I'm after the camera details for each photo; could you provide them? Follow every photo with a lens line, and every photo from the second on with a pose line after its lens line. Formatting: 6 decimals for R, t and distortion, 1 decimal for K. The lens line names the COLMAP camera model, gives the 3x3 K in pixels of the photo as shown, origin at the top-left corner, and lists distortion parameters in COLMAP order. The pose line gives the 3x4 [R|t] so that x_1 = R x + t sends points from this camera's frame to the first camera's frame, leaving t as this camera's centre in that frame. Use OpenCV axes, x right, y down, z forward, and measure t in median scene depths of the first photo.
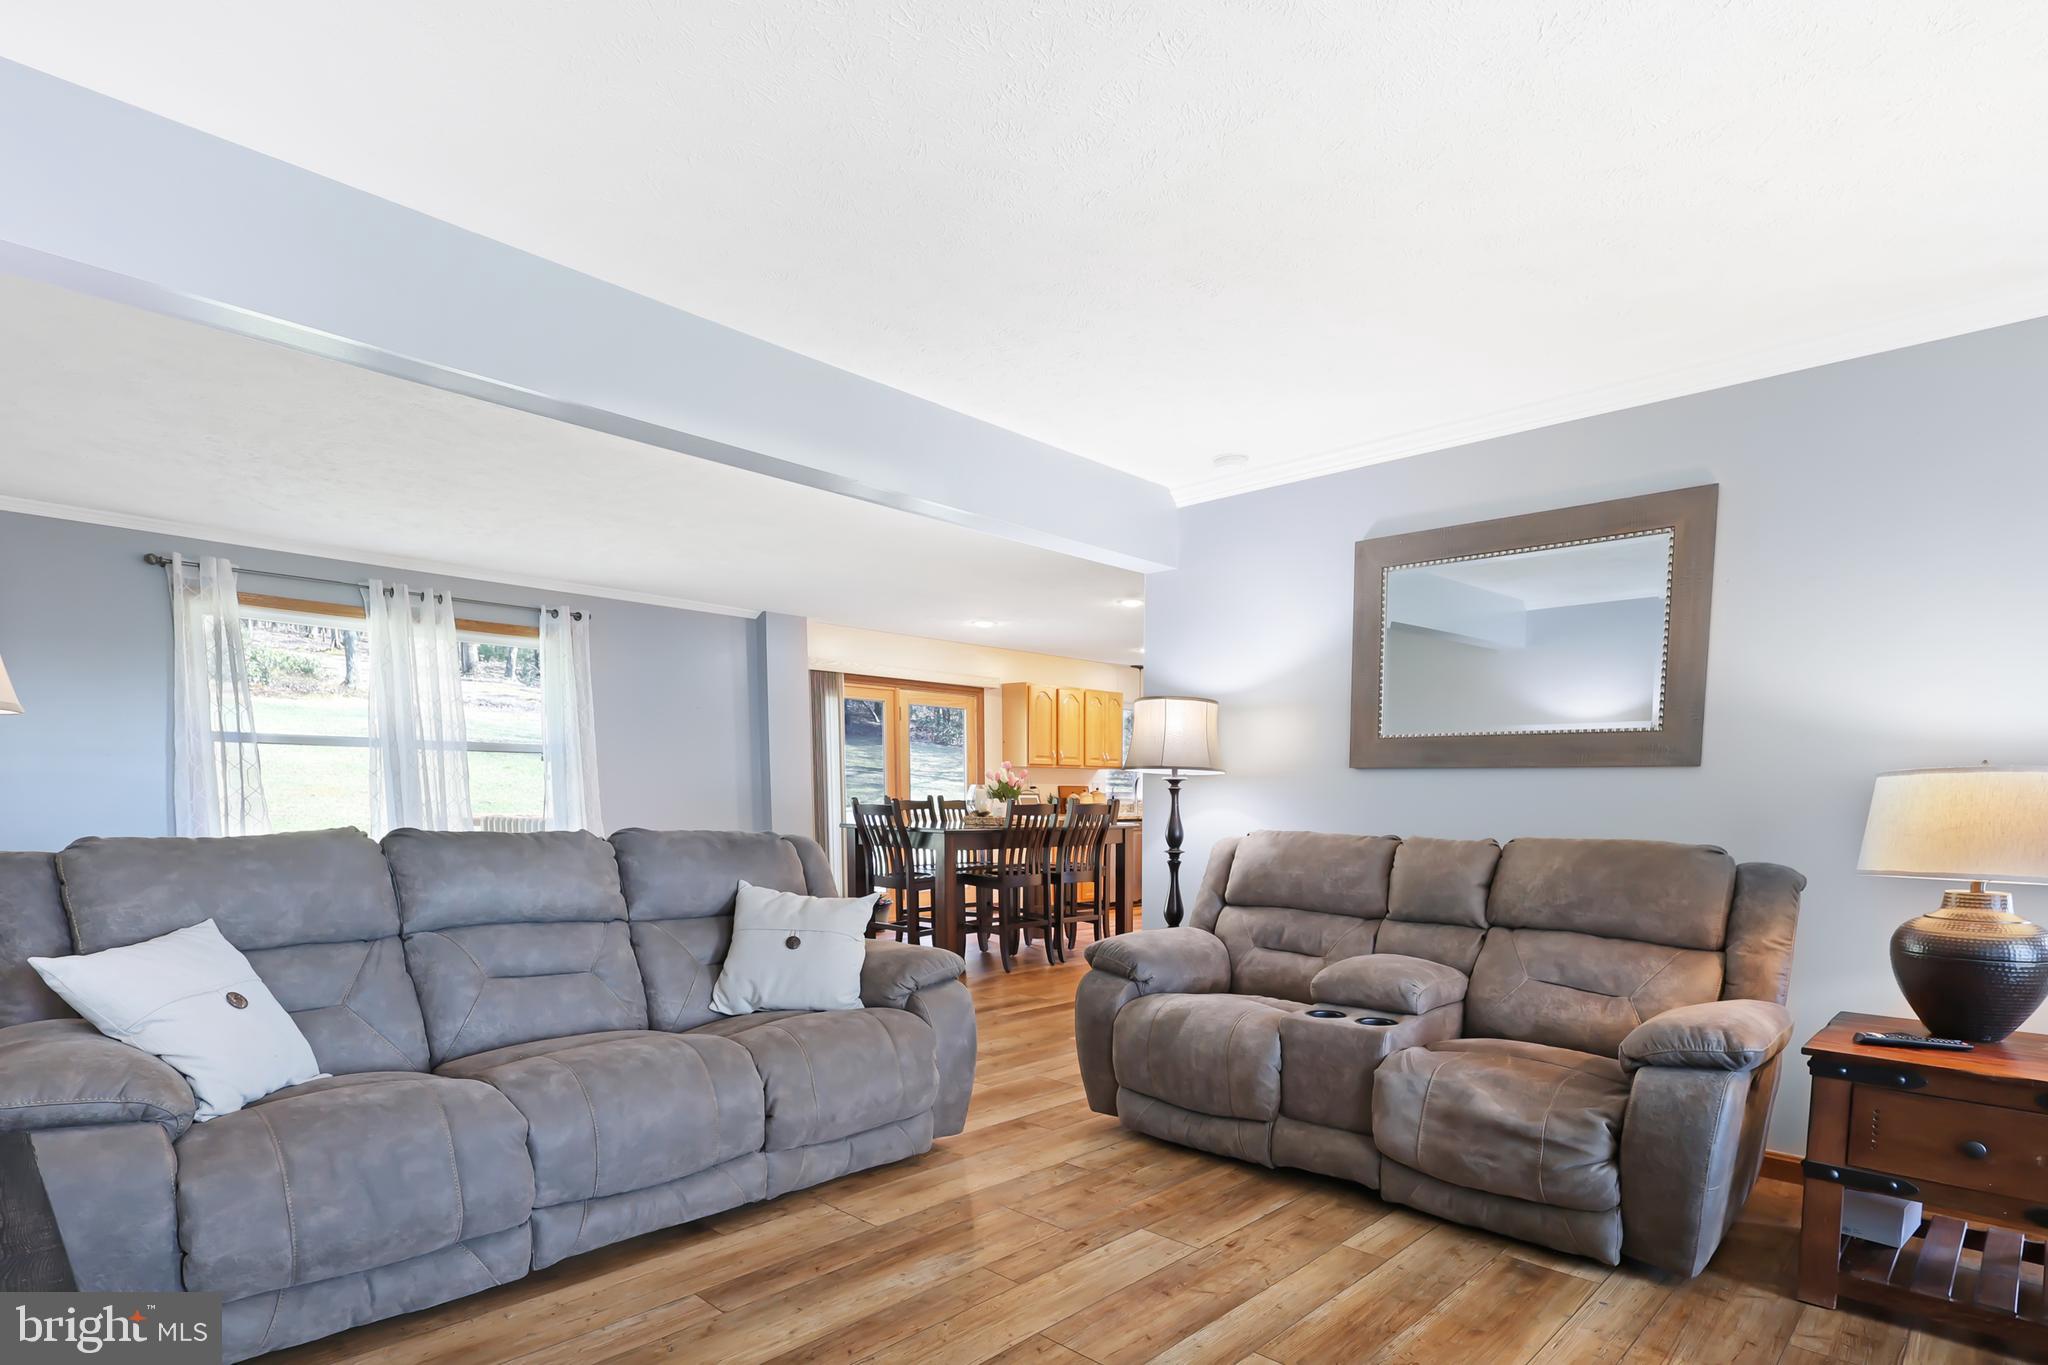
lens RADIAL K [[955.9, 0, 1029.1], [0, 955.9, 905.5], [0, 0, 1]] dist [-0.000002, 0.000127]
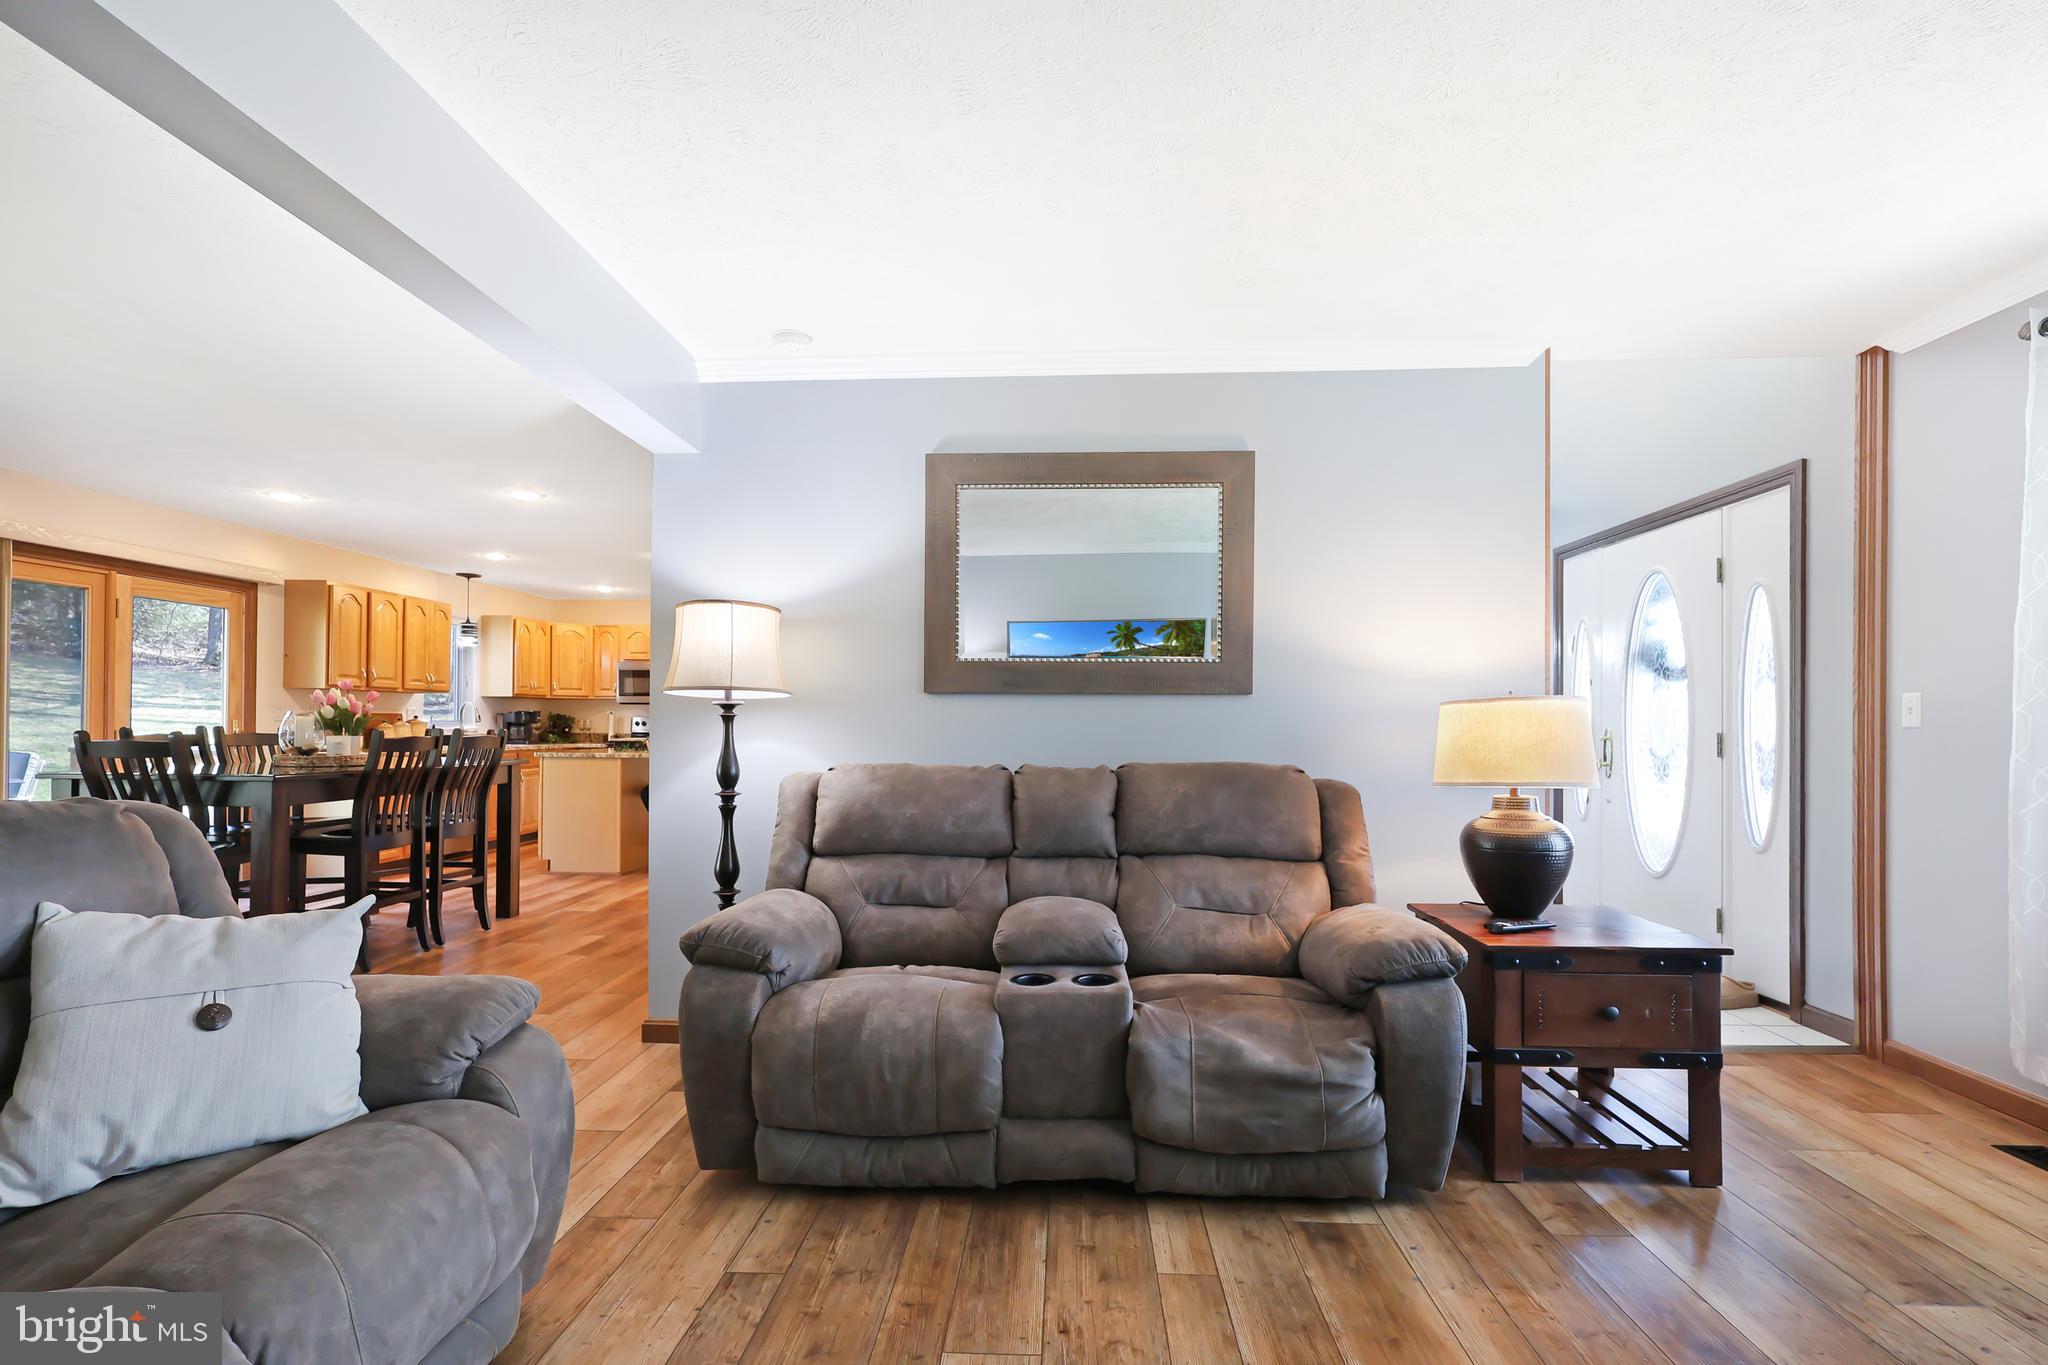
lens RADIAL K [[959.3, 0, 1023.9], [0, 959.3, 719.8], [0, 0, 1]] dist [-0.000843, 0.000283]
pose [[0.784745, -0.003358, 0.619810, -0.211007], [0.076587, 0.992848, -0.091587, -0.035532], [-0.615069, 0.119342, 0.779389, 0.304802]]
